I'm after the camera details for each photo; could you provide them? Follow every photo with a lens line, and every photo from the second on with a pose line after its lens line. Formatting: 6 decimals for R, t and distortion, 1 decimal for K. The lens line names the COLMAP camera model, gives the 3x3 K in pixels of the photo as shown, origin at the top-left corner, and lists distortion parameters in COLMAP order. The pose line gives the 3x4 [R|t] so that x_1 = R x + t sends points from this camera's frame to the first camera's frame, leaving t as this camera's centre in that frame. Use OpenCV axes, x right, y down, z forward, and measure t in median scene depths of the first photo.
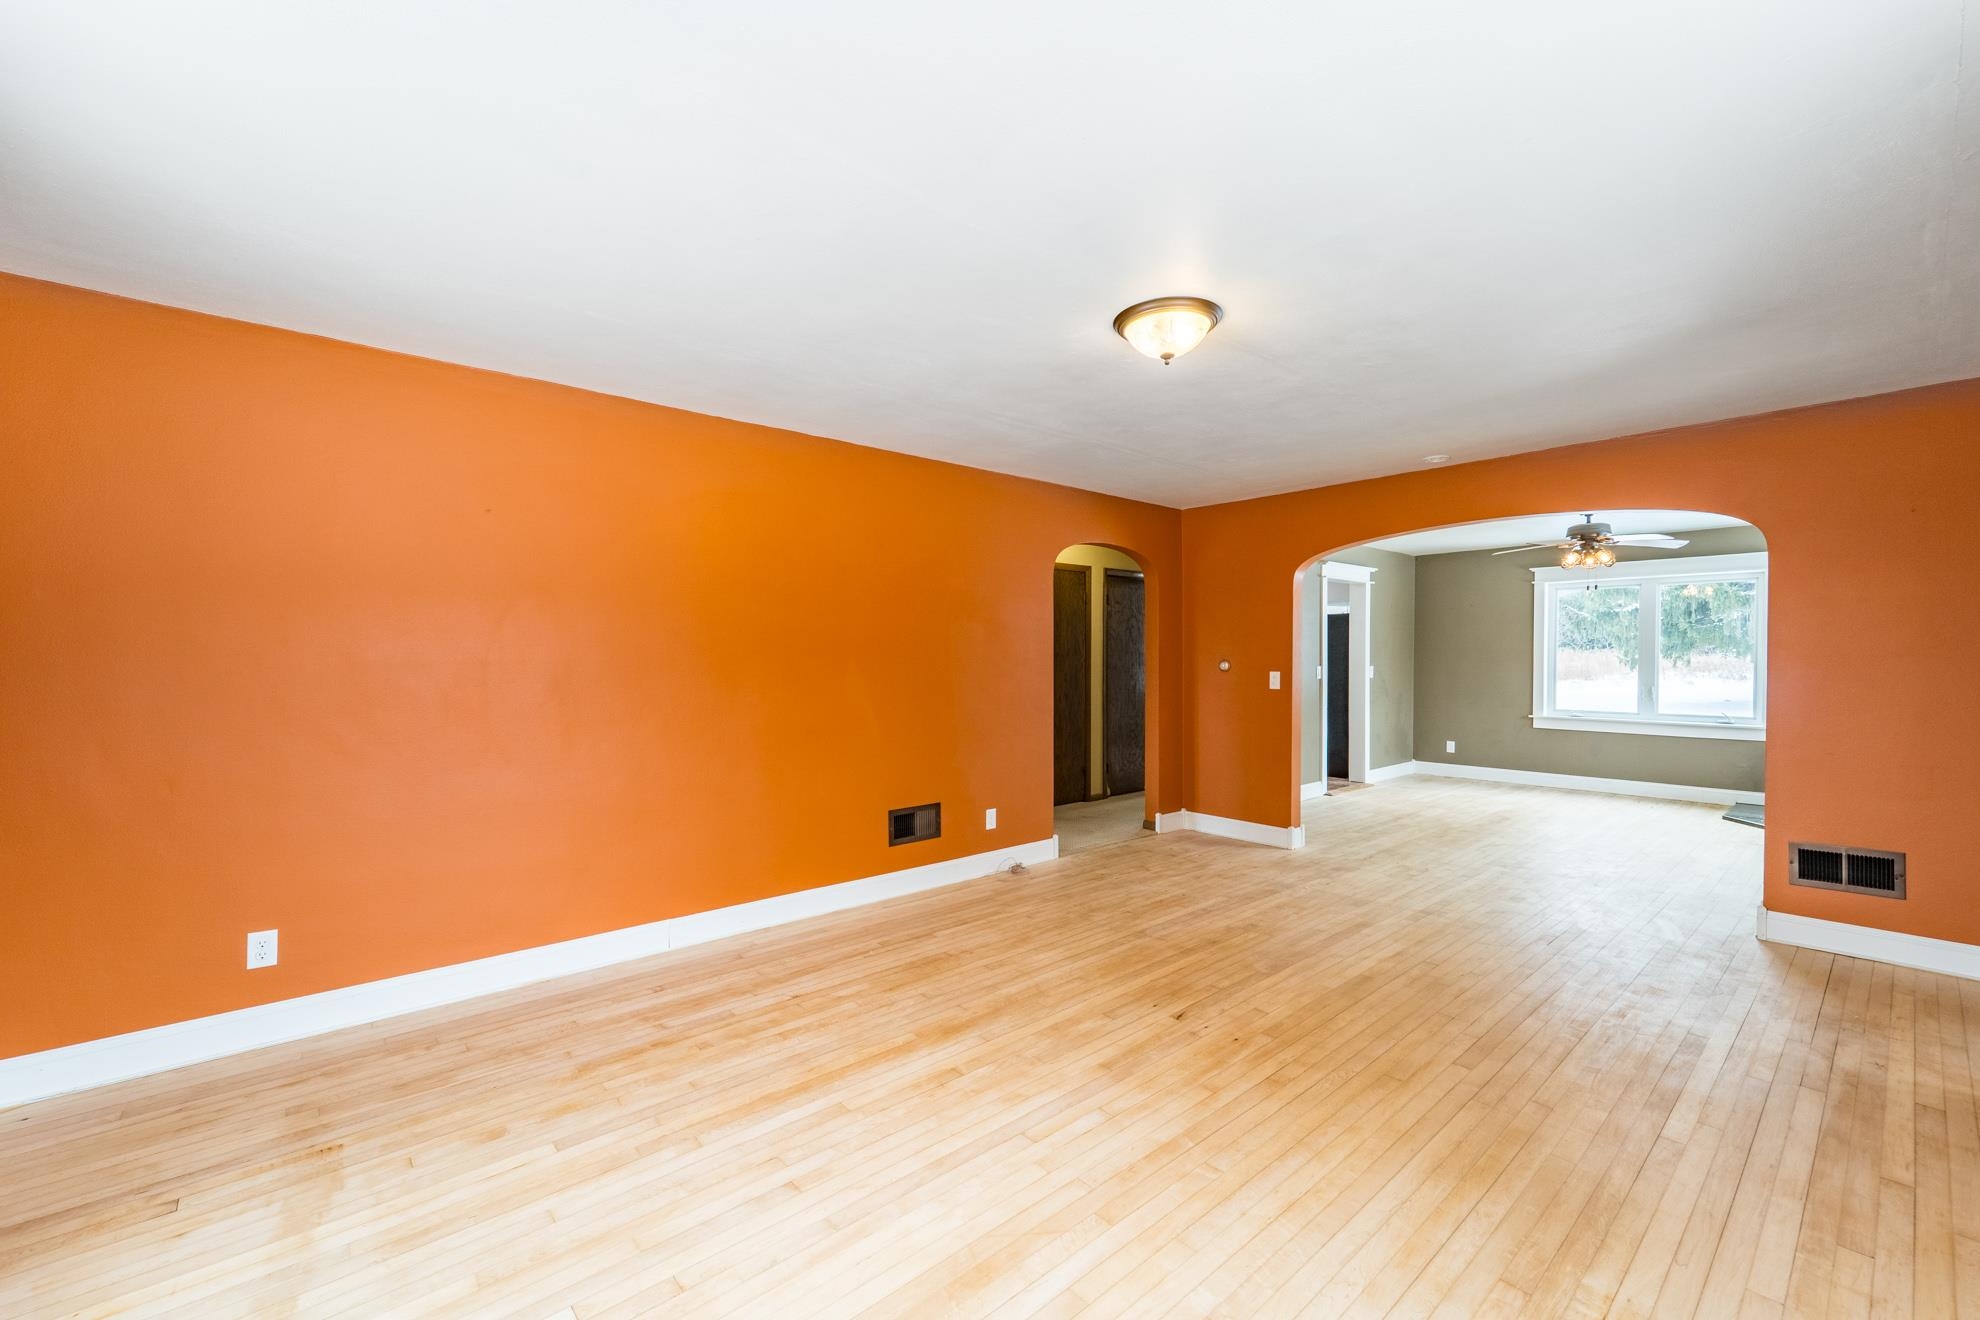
lens RADIAL K [[792.6, 0, 991.0], [0, 792.6, 671.6], [0, 0, 1]] dist [-0.000942, -0.000511]
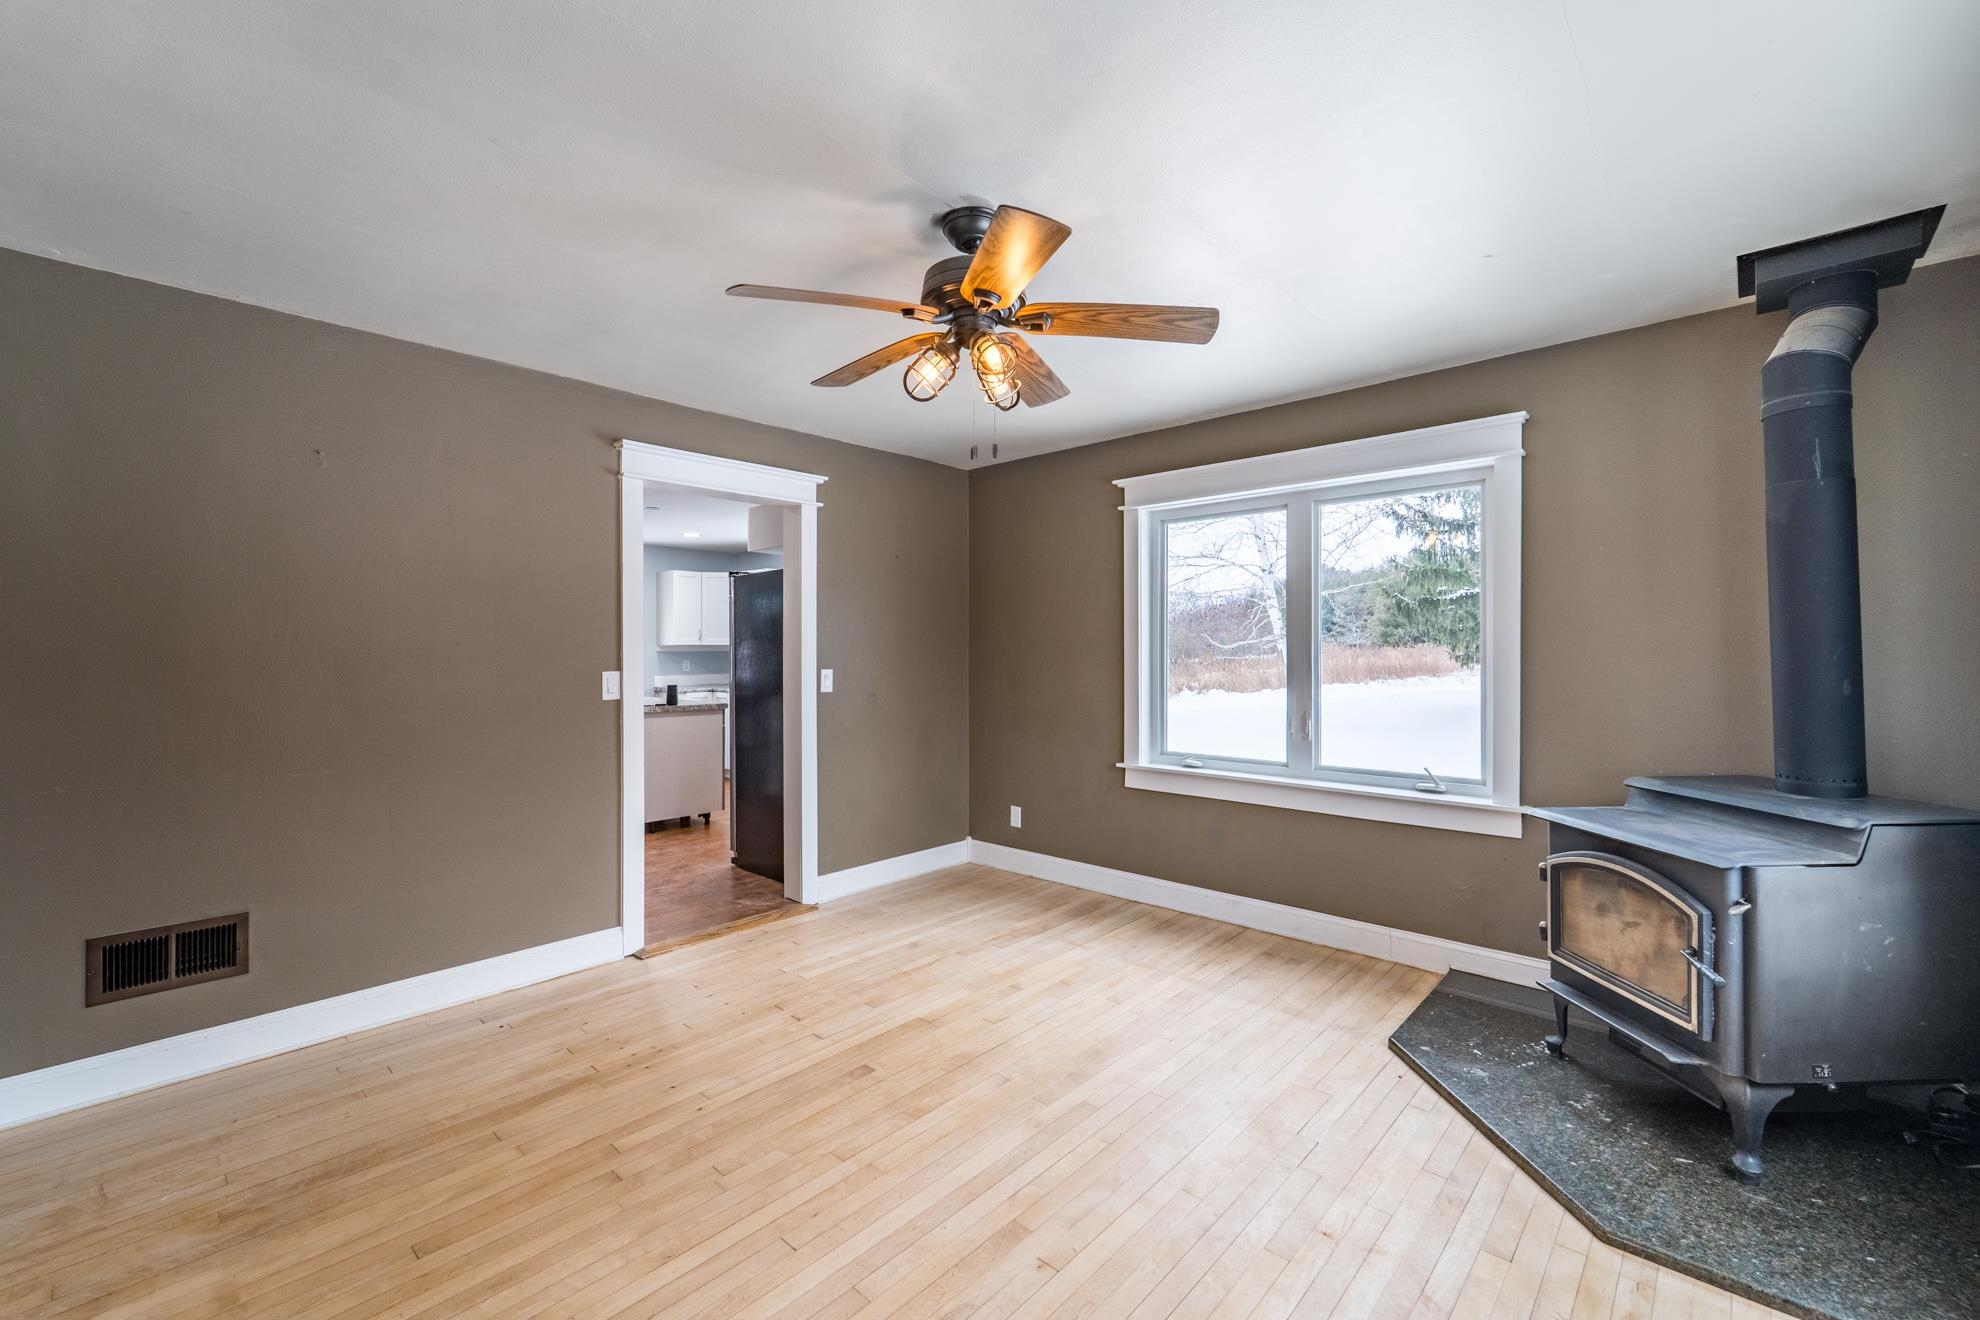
lens RADIAL K [[824.8, 0, 976.4], [0, 824.8, 652.3], [0, 0, 1]] dist [0.001257, -0.000224]
pose [[0.993856, -0.000466, 0.110678, 1.044129], [0.002674, 0.999800, -0.019804, -0.014334], [-0.110646, 0.019978, 0.993659, 0.933001]]
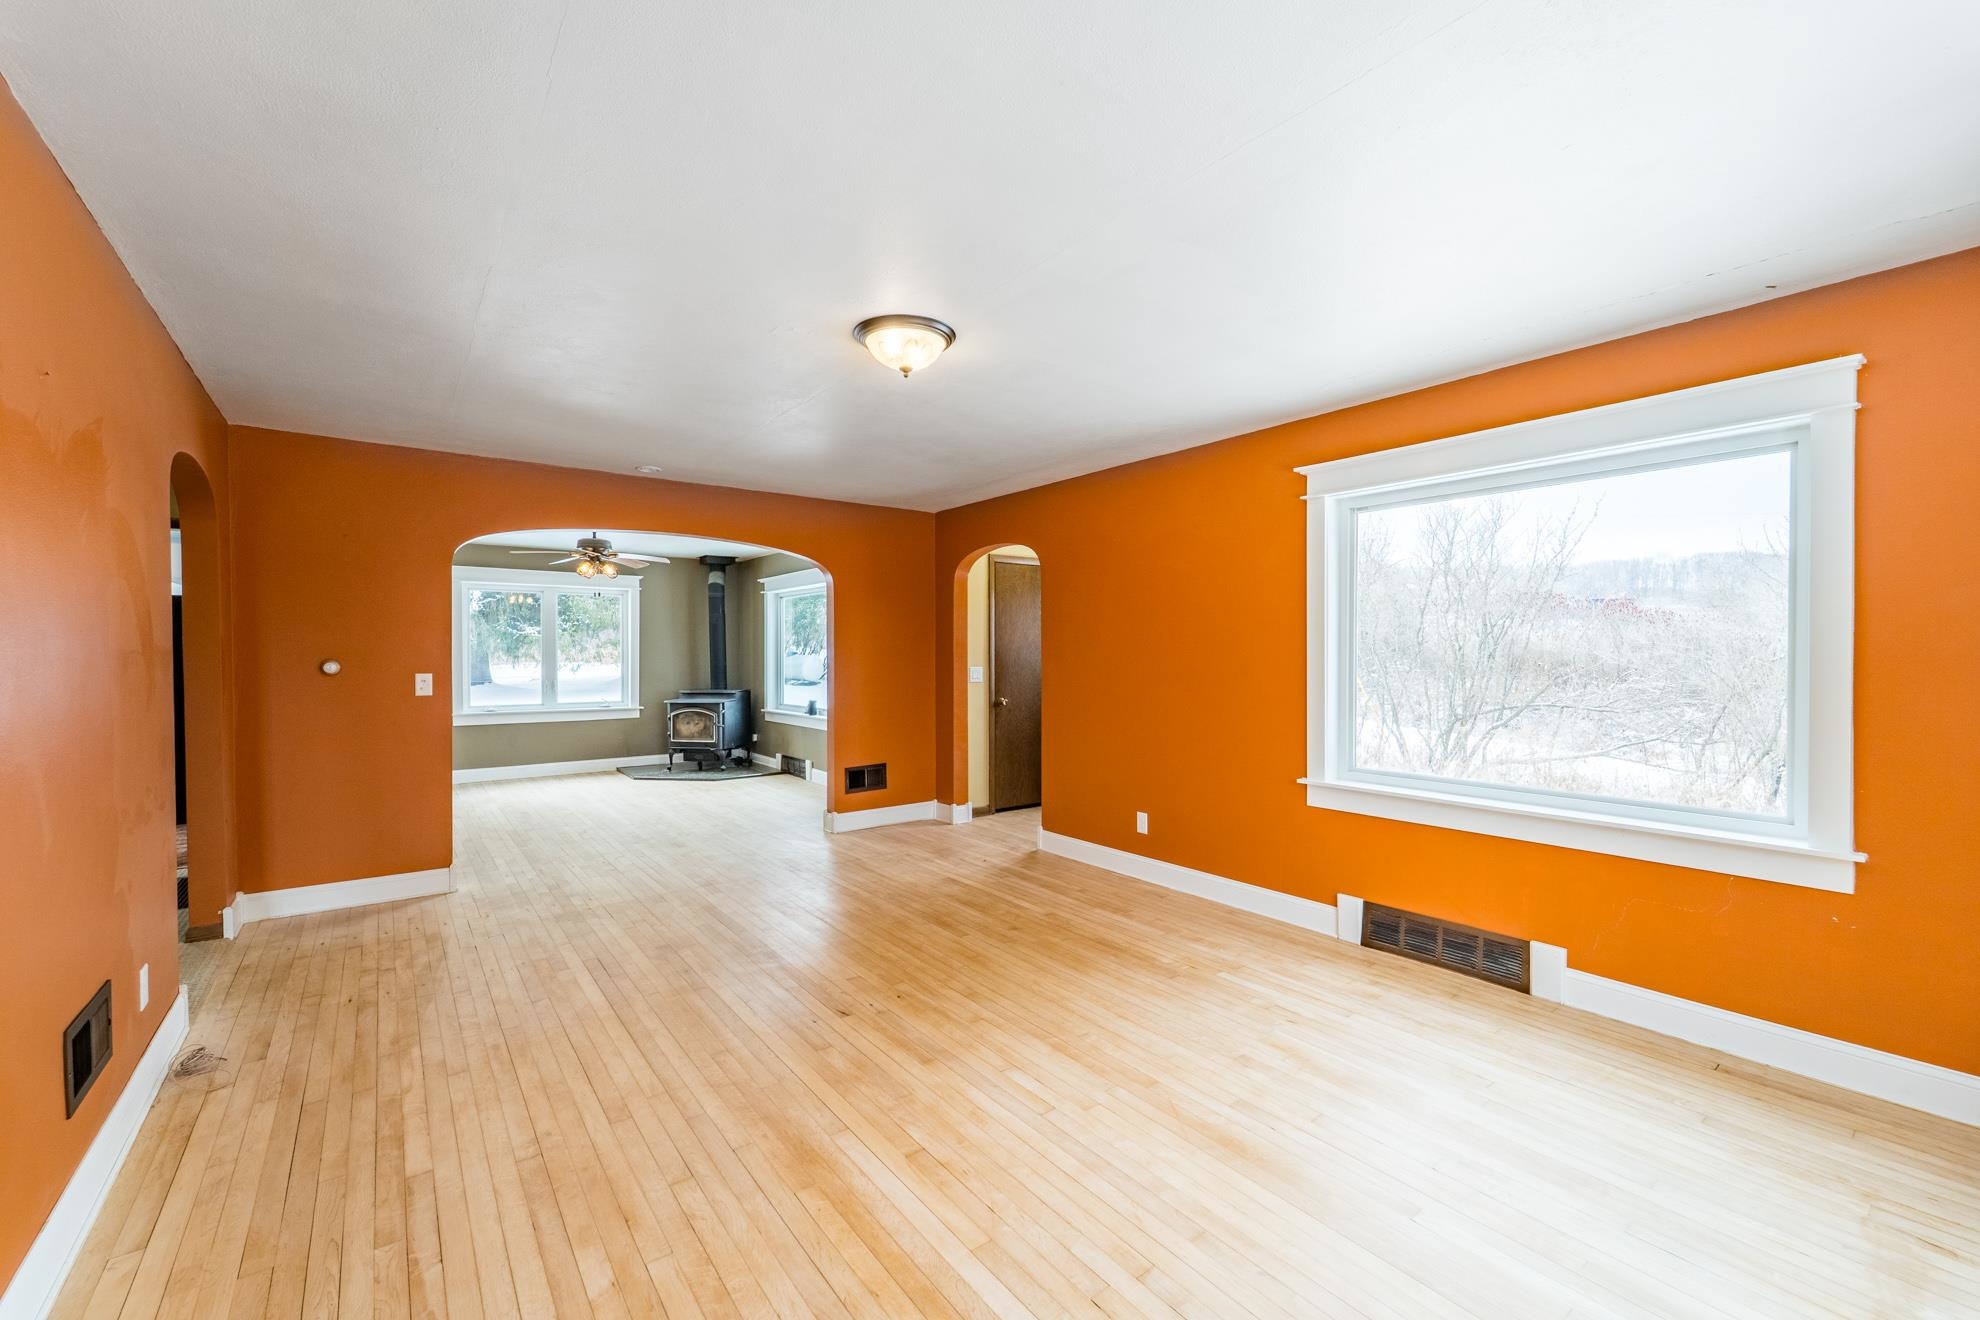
lens RADIAL K [[803.3, 0, 979.0], [0, 803.3, 660.5], [0, 0, 1]] dist [-0.000413, -0.000367]
pose [[0.074333, -0.008234, 0.997200, -0.536782], [0.020295, 0.999771, 0.006742, -0.009556], [-0.997027, 0.019737, 0.074483, 0.528414]]
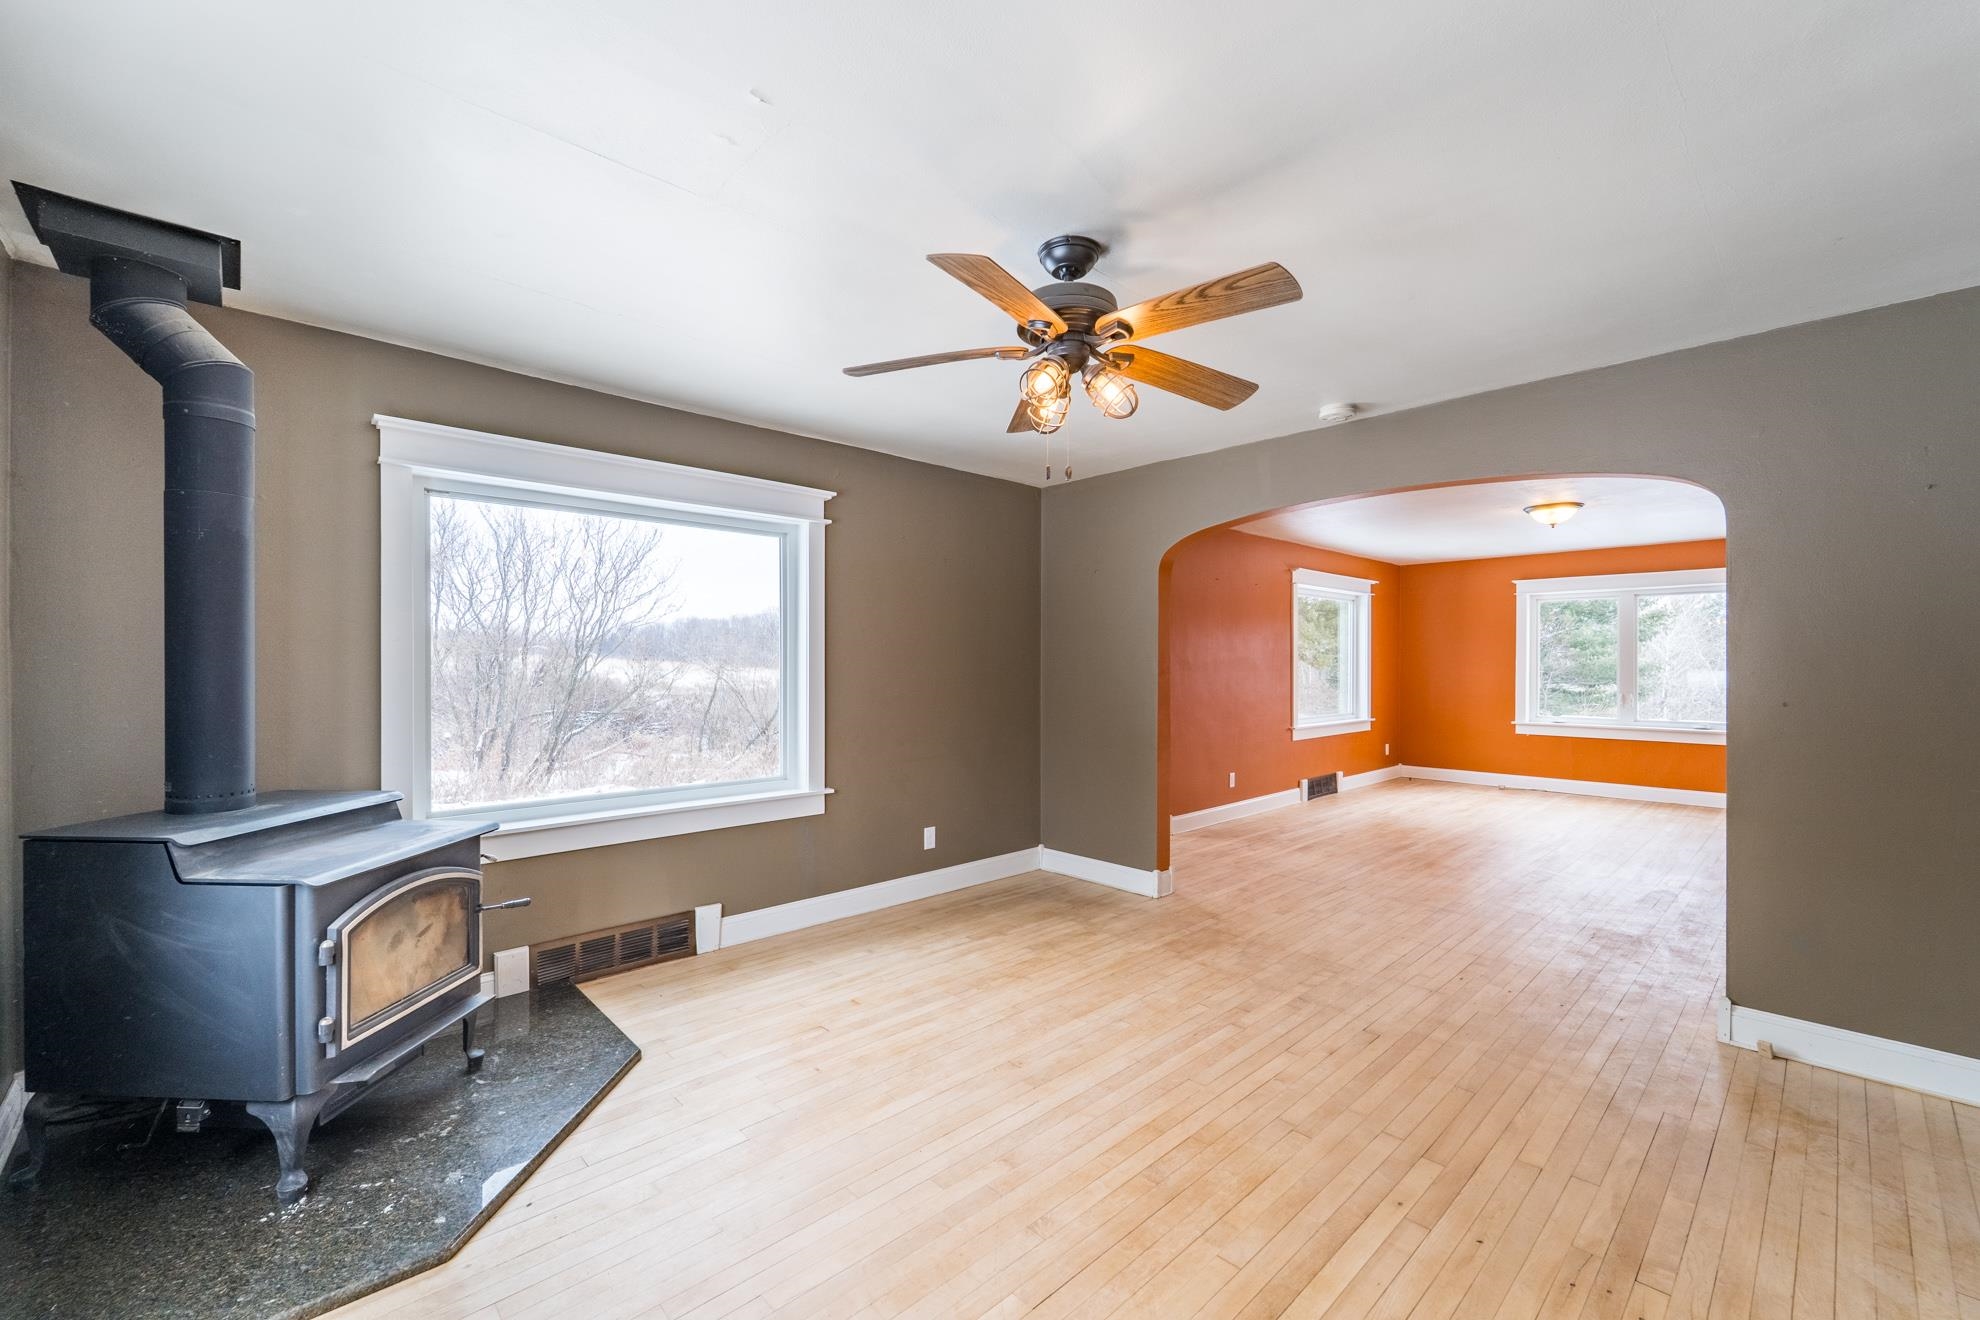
lens RADIAL K [[803.3, 0, 979.0], [0, 803.3, 660.5], [0, 0, 1]] dist [-0.000413, -0.000367]
pose [[-0.999488, 0.000715, -0.031987, 1.180699], [0.000284, 0.999909, 0.013470, -0.033843], [0.031994, 0.013454, -0.999398, 2.008912]]
